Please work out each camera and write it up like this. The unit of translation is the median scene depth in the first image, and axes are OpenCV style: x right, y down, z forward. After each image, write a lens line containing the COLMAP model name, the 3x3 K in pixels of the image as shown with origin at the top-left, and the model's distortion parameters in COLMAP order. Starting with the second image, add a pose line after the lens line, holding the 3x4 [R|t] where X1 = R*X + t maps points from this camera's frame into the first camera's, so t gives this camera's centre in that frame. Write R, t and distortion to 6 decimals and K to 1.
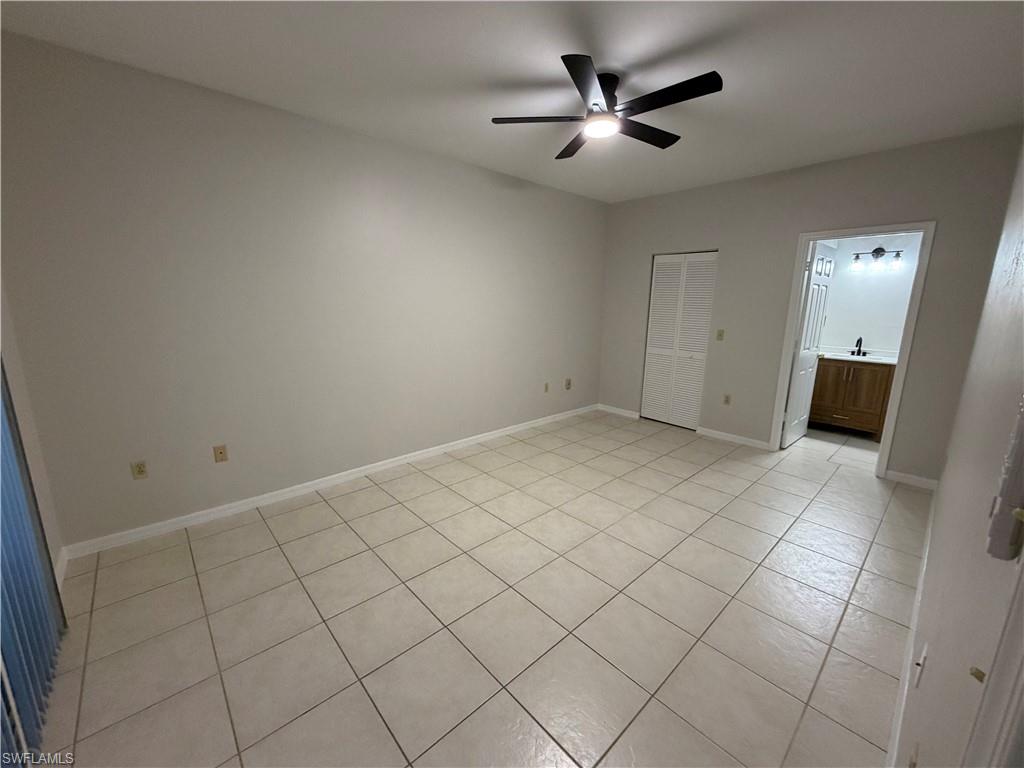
lens RADIAL K [[406.7, 0, 512.0], [0, 406.7, 384.0], [0, 0, 1]] dist [0.008598, 0.000254]
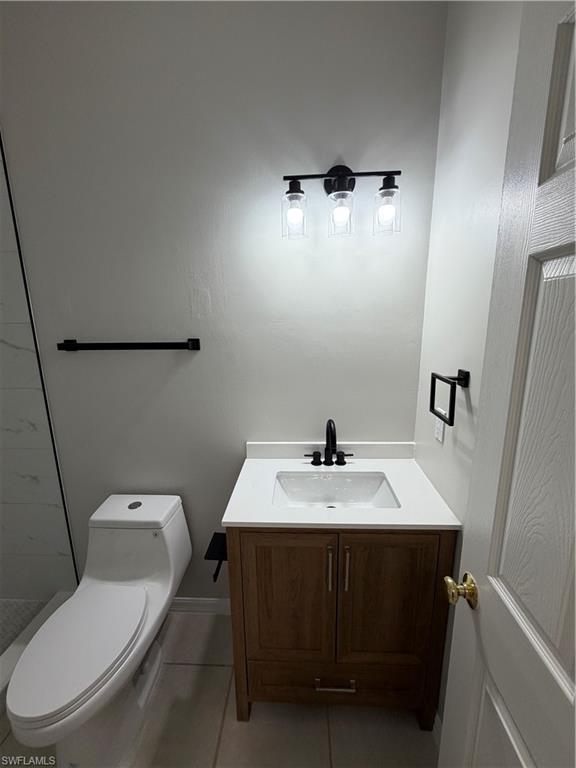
lens RADIAL K [[347.7, 0, 289.0], [0, 347.7, 382.0], [0, 0, 1]] dist [0.025875, 0.000085]
pose [[0.703623, -0.172680, 0.689272, 0.427001], [0.168656, 0.982888, 0.074071, -0.124065], [-0.690268, 0.064131, 0.720706, 0.555504]]
